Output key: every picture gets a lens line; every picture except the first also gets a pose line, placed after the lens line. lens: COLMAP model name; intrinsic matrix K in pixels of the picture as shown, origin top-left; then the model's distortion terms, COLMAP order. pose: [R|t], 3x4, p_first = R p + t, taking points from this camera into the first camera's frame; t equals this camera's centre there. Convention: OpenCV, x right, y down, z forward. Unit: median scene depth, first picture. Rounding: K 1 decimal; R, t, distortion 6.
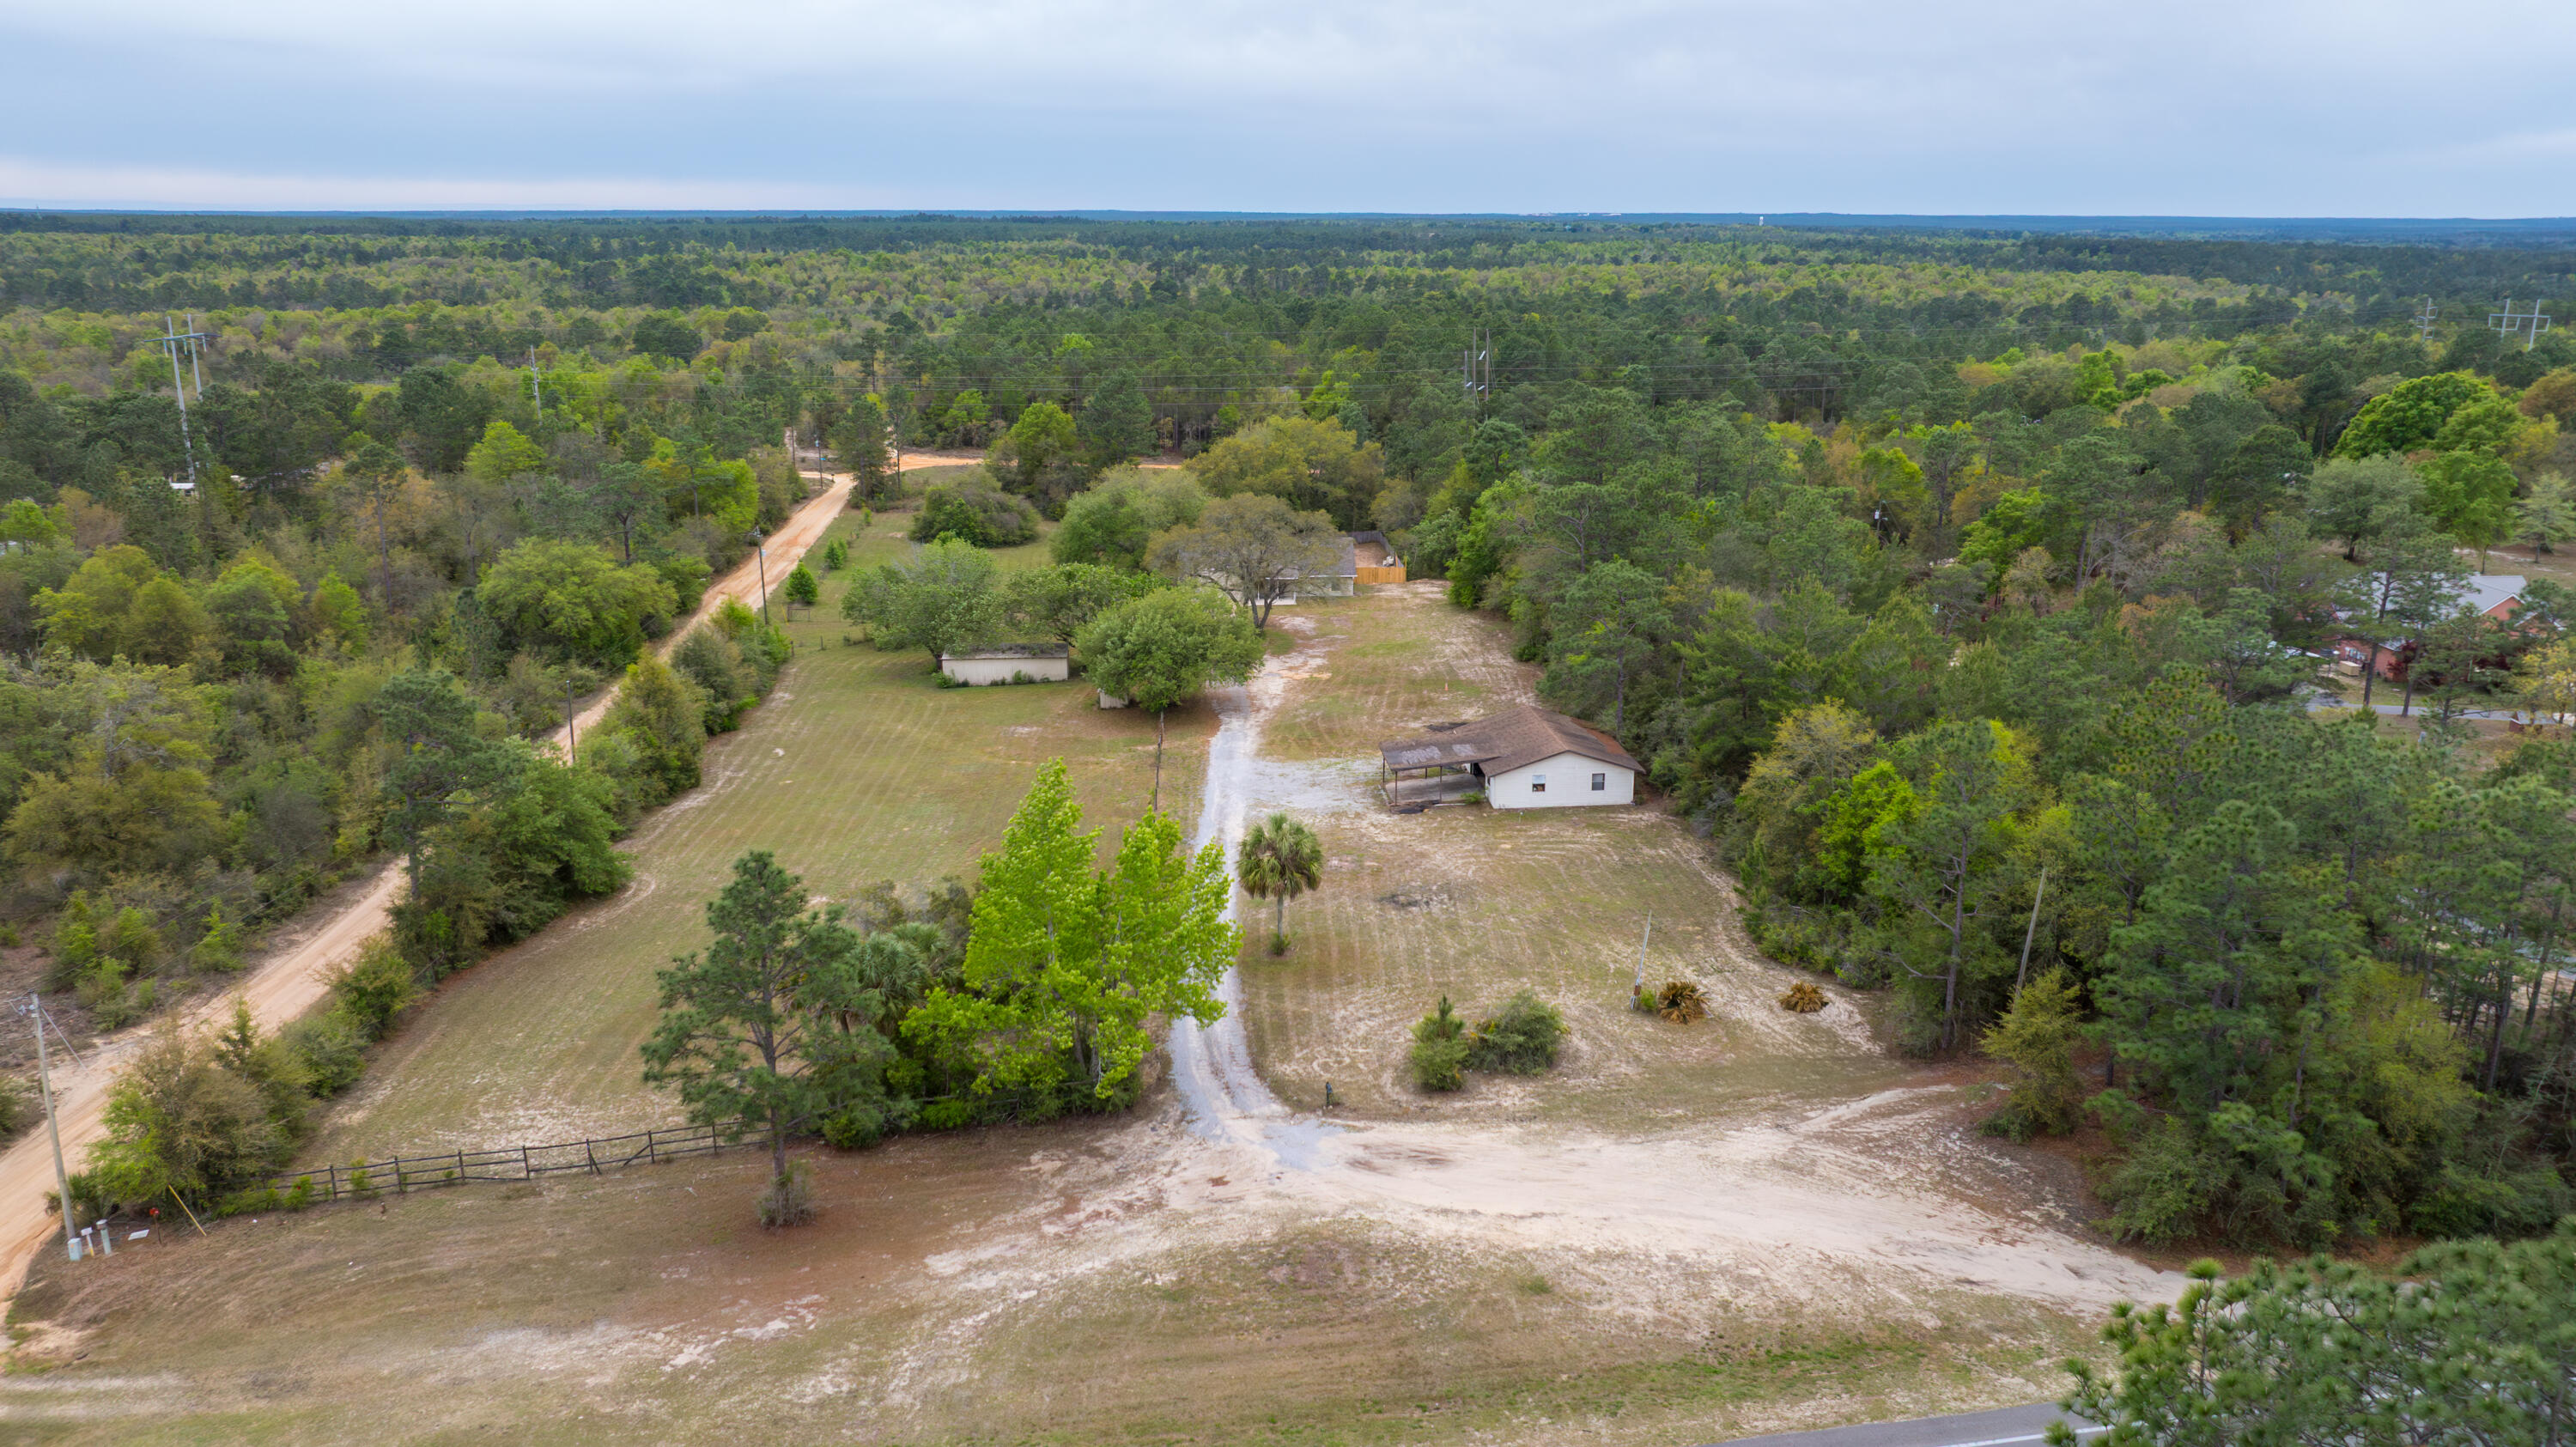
lens RADIAL K [[1755.0, 0, 1288.0], [0, 1755.0, 723.5], [0, 0, 1]] dist [-0.022402, 0.000336]
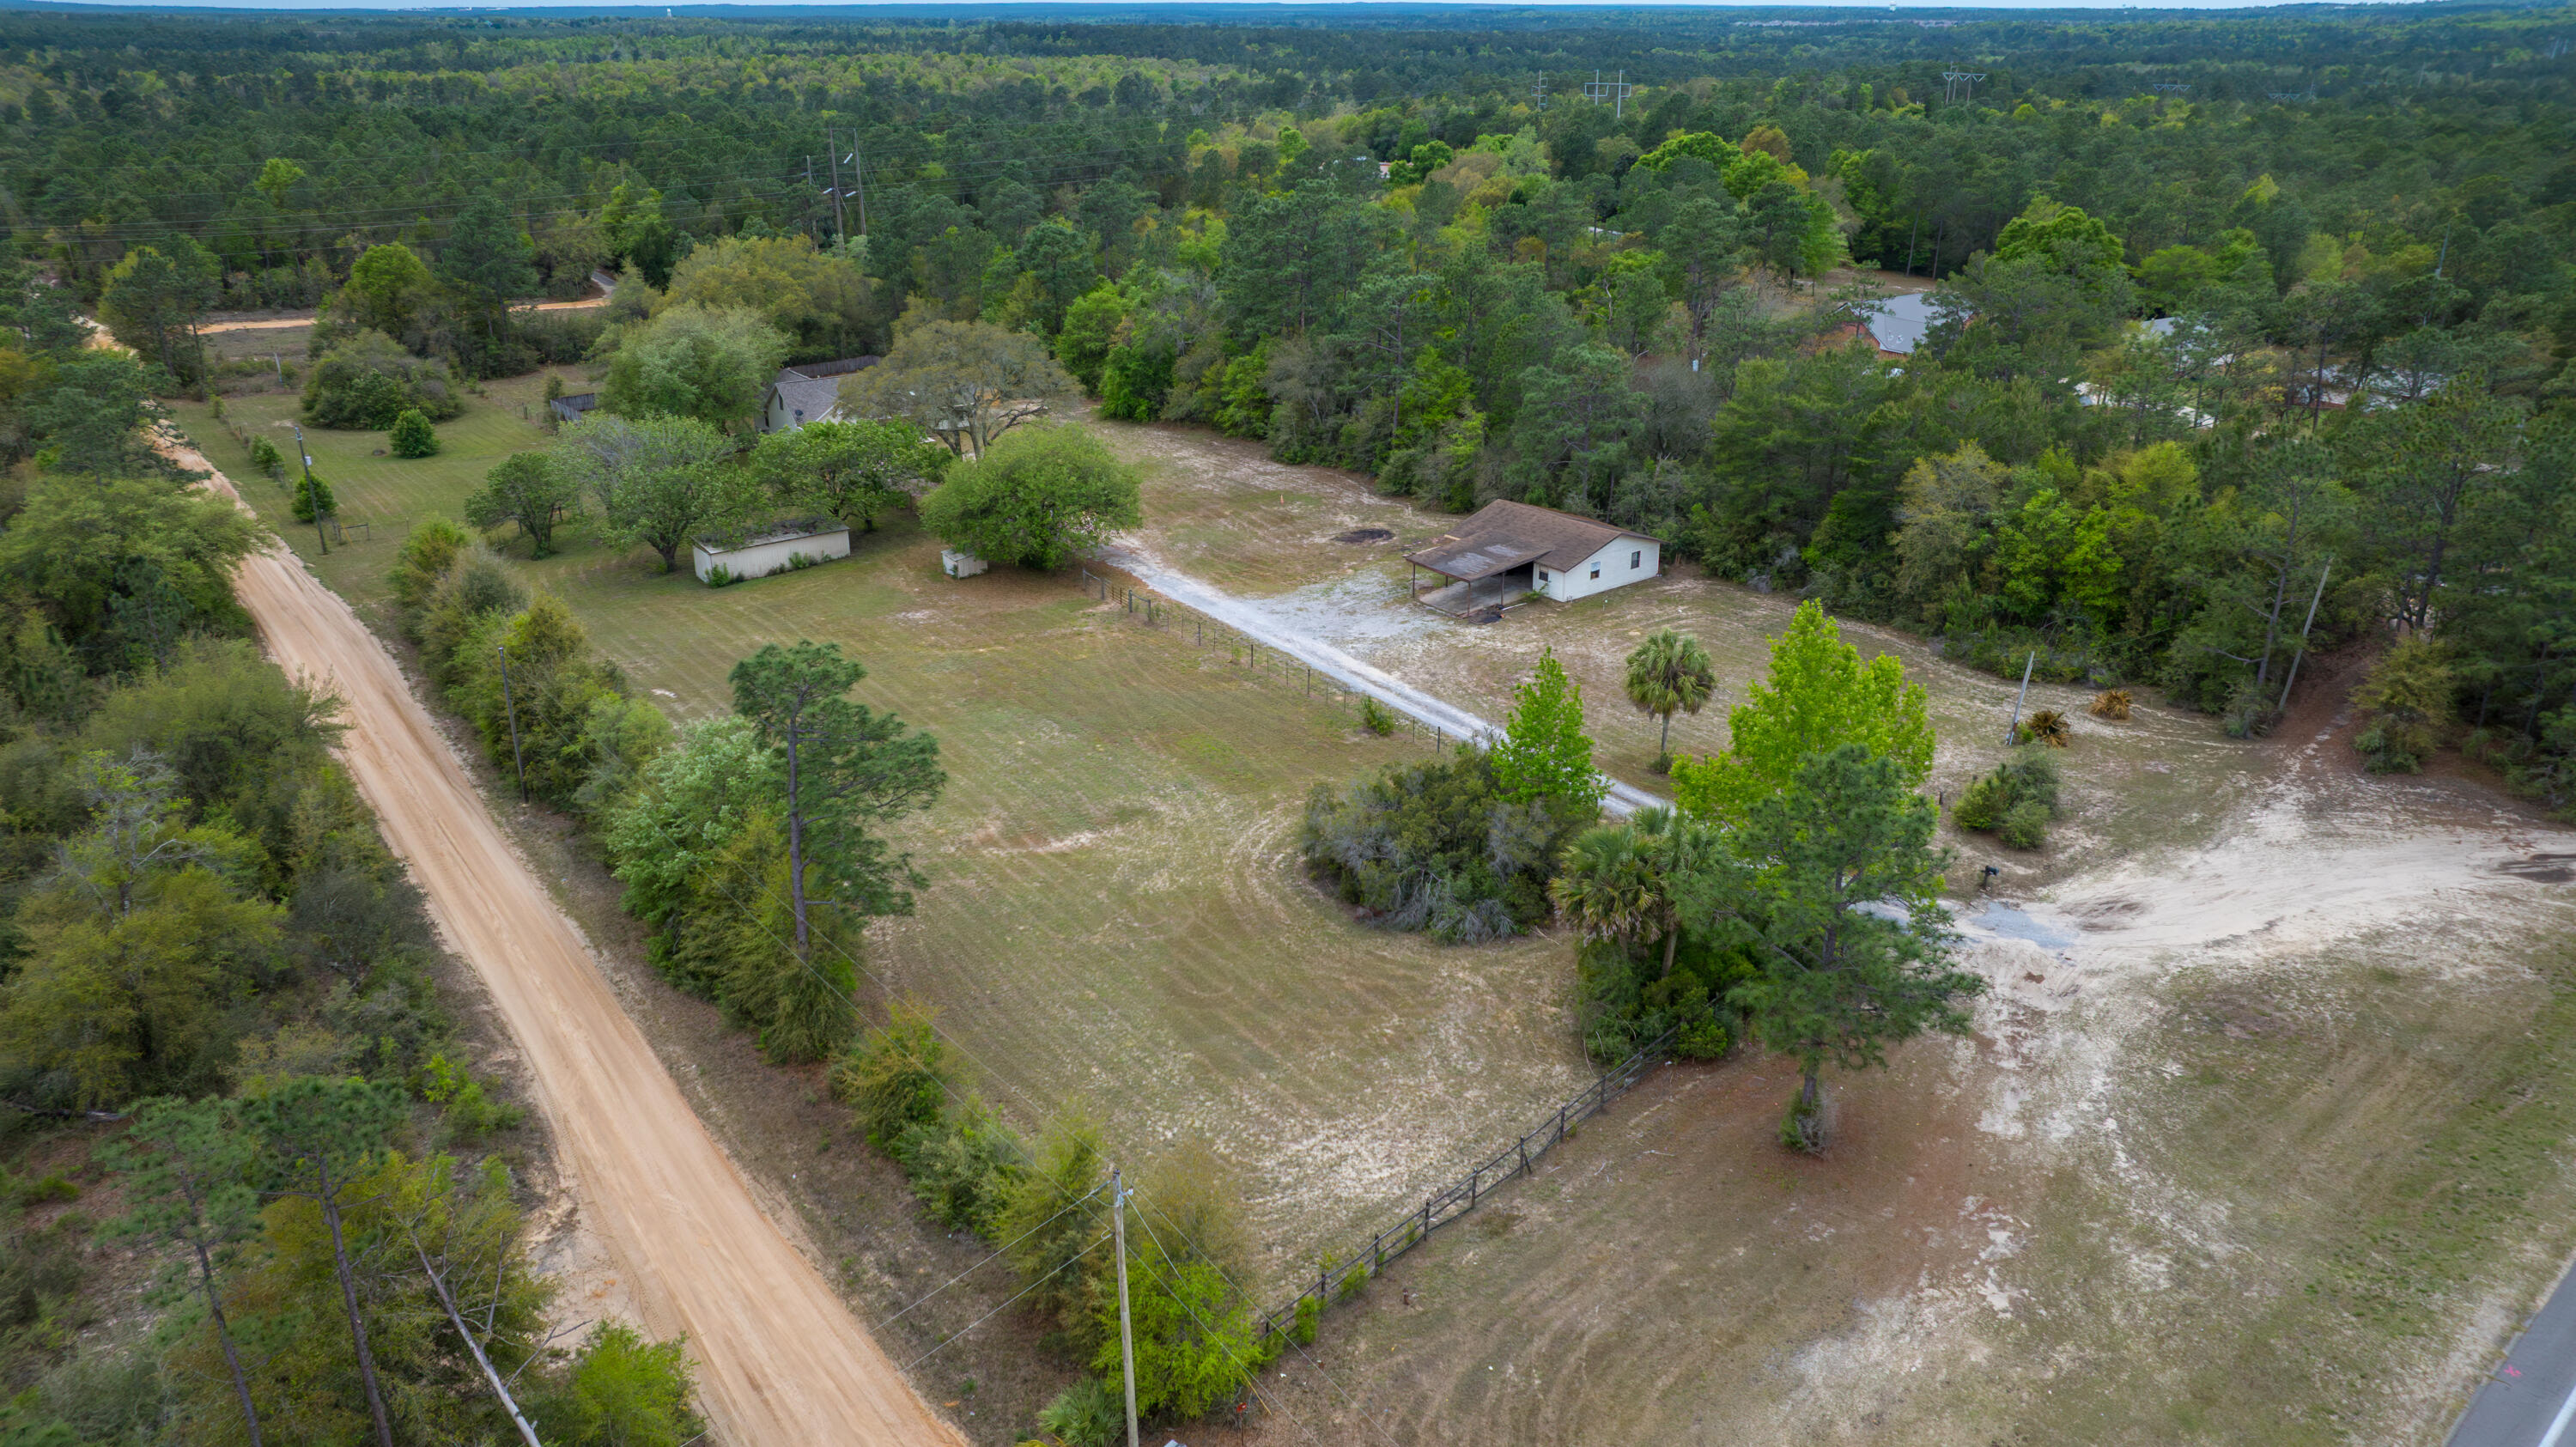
lens RADIAL K [[1755.0, 0, 1288.0], [0, 1755.0, 723.5], [0, 0, 1]] dist [-0.022402, 0.000336]
pose [[0.856165, -0.198823, 0.476918, -0.927982], [0.146140, 0.978494, 0.145575, -0.095582], [-0.495605, -0.054939, 0.866808, 0.387829]]
